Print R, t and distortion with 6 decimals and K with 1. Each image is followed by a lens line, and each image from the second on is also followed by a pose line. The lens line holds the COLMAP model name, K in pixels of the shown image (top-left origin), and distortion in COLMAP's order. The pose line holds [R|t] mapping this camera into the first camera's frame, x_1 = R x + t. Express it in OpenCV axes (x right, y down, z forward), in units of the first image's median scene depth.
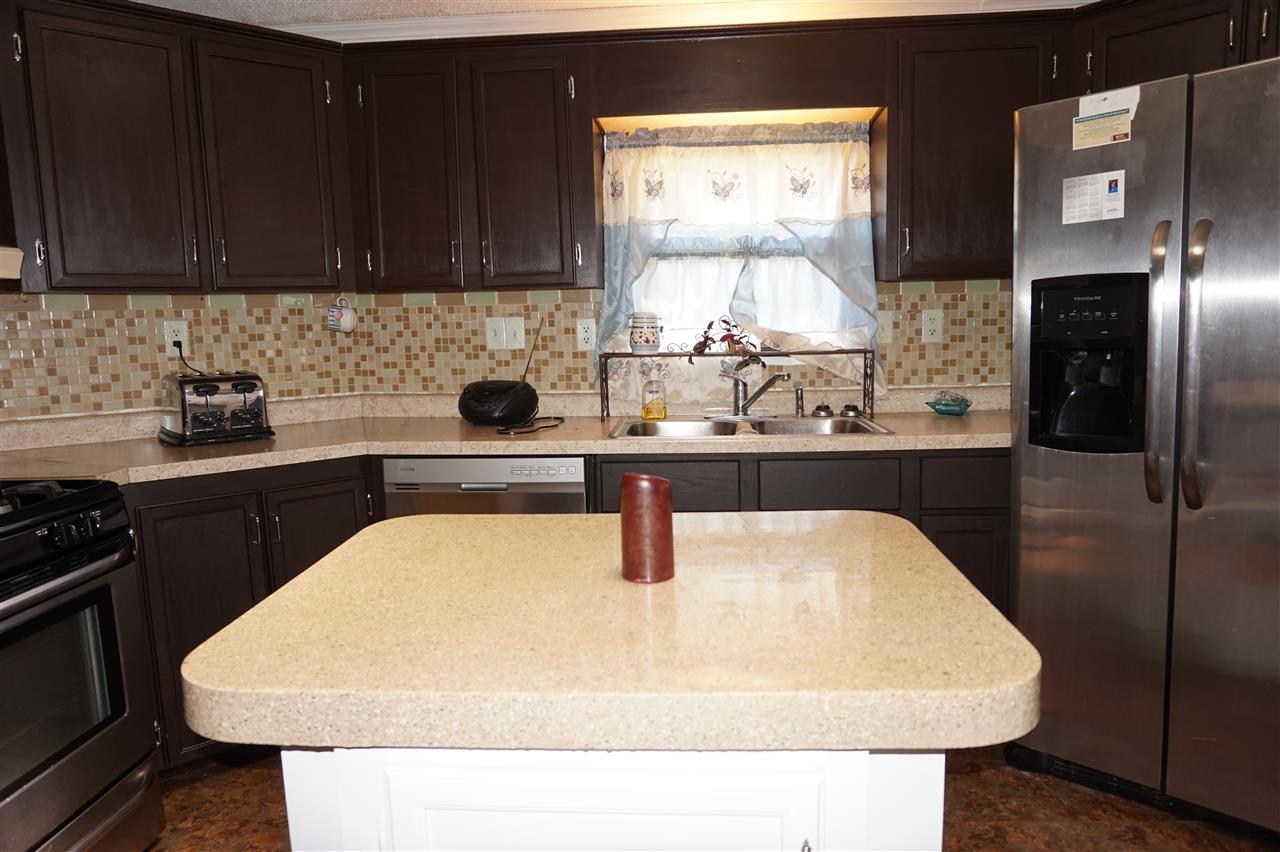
lens RADIAL K [[858.0, 0, 640.0], [0, 858.0, 428.2], [0, 0, 1]] dist [-0.046354, 0.032399]
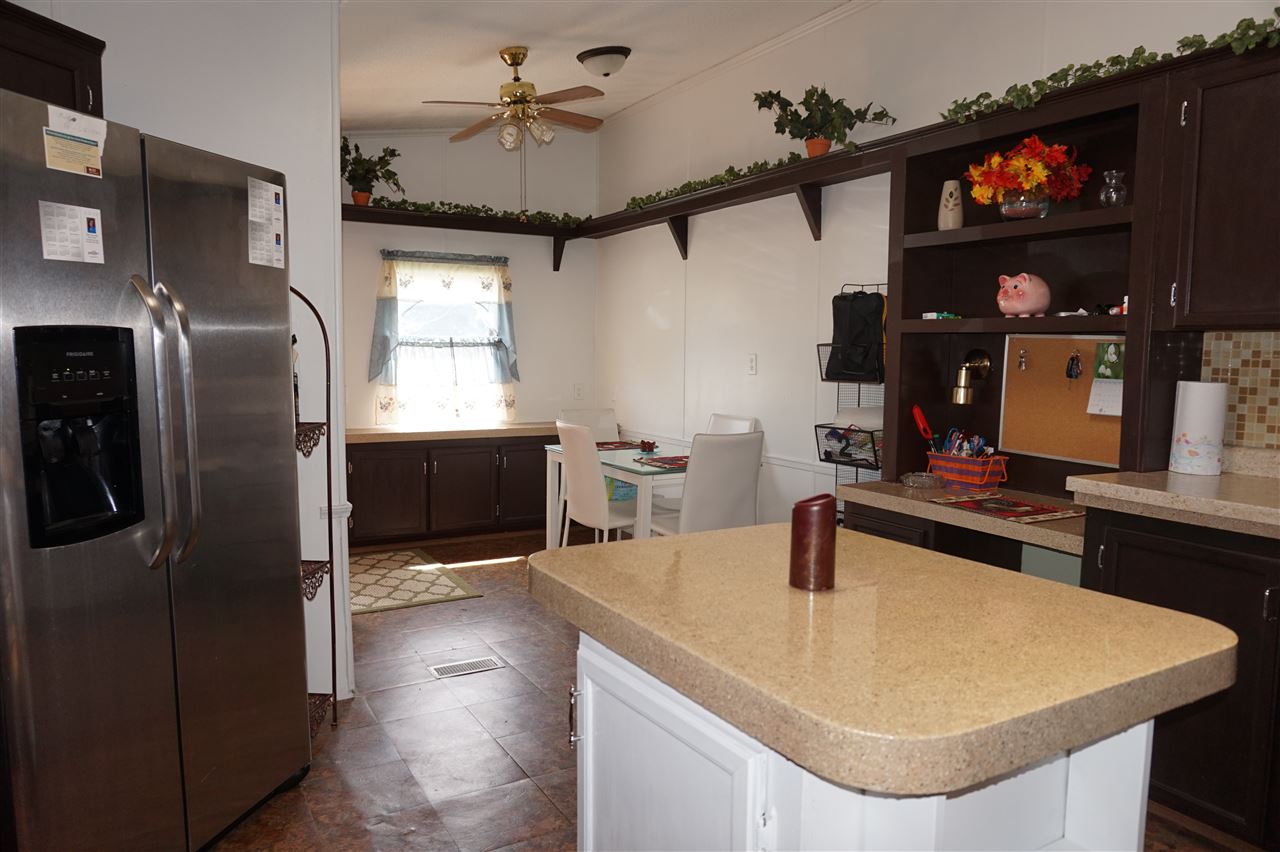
lens RADIAL K [[858.0, 0, 639.4], [0, 858.0, 428.8], [0, 0, 1]] dist [-0.046354, 0.032399]
pose [[-0.560219, -0.057128, 0.826372, -0.344826], [0.115359, 0.982517, 0.146128, -0.103405], [-0.820272, 0.177193, -0.543834, 0.754433]]
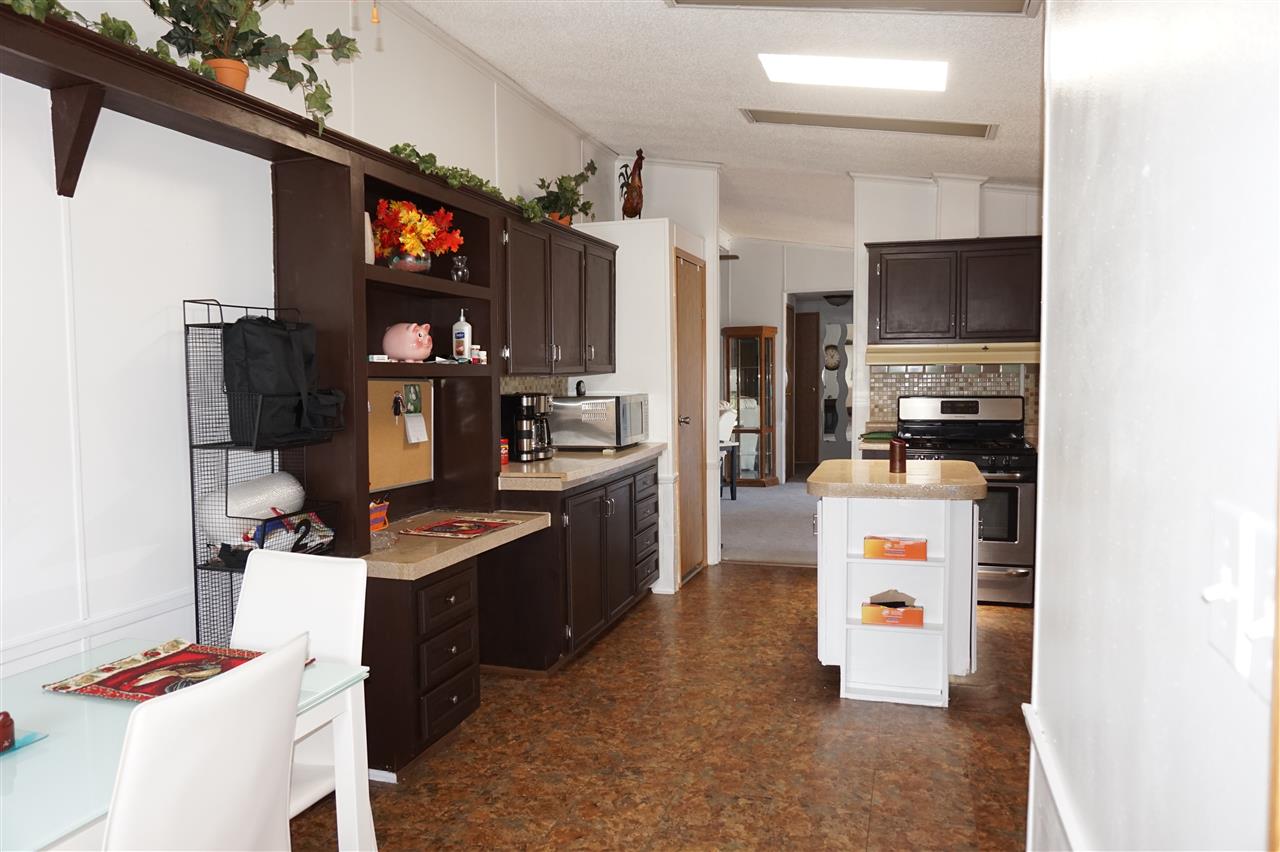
lens RADIAL K [[858.0, 0, 641.1], [0, 858.0, 425.2], [0, 0, 1]] dist [-0.046354, 0.032399]
pose [[-0.238183, 0.089984, -0.967043, 1.405786], [-0.109873, 0.986810, 0.118885, -0.120063], [0.964985, 0.134569, -0.225155, 0.322612]]
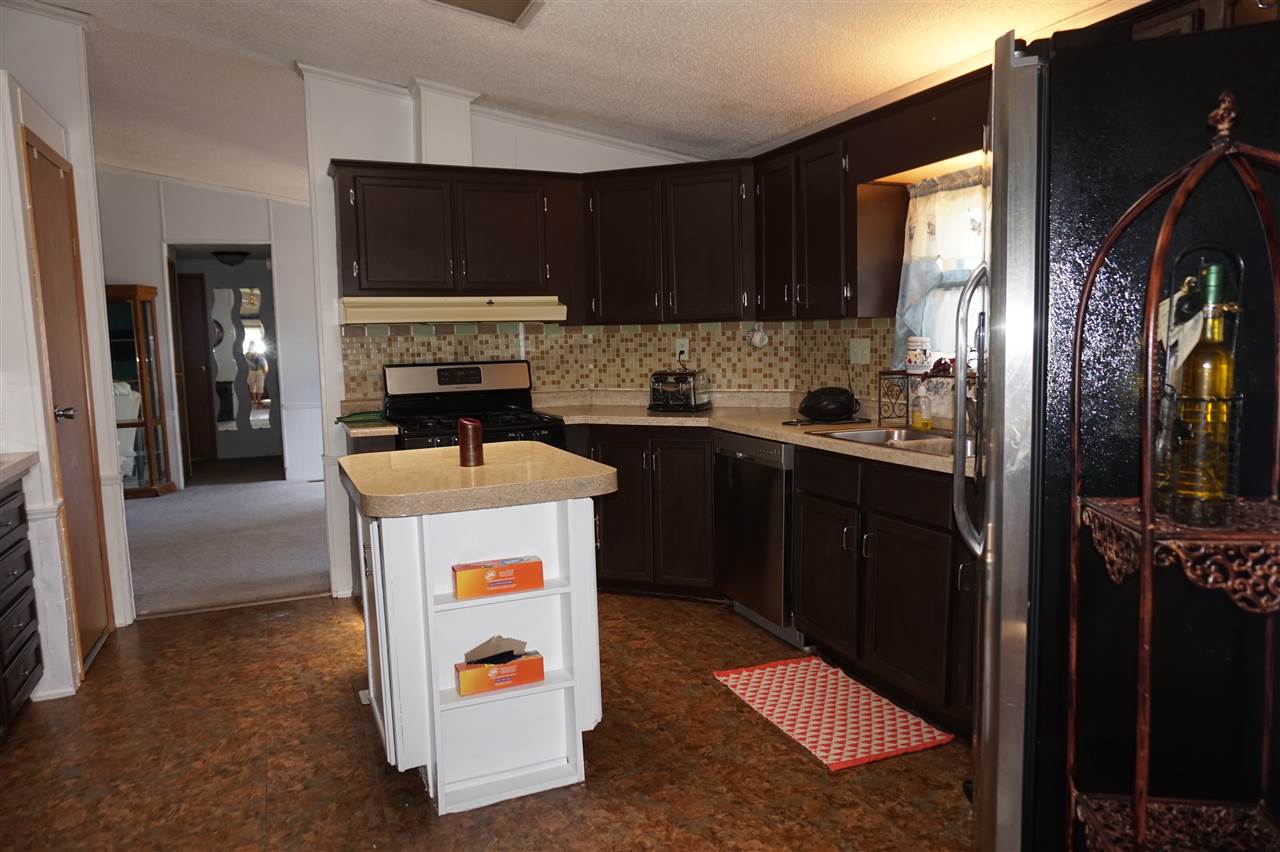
lens RADIAL K [[858.0, 0, 638.1], [0, 858.0, 431.1], [0, 0, 1]] dist [-0.046354, 0.032399]
pose [[0.456149, 0.109103, -0.883190, 0.923576], [-0.103663, 0.992214, 0.069031, -0.052070], [0.883845, 0.060066, 0.463907, 0.141030]]
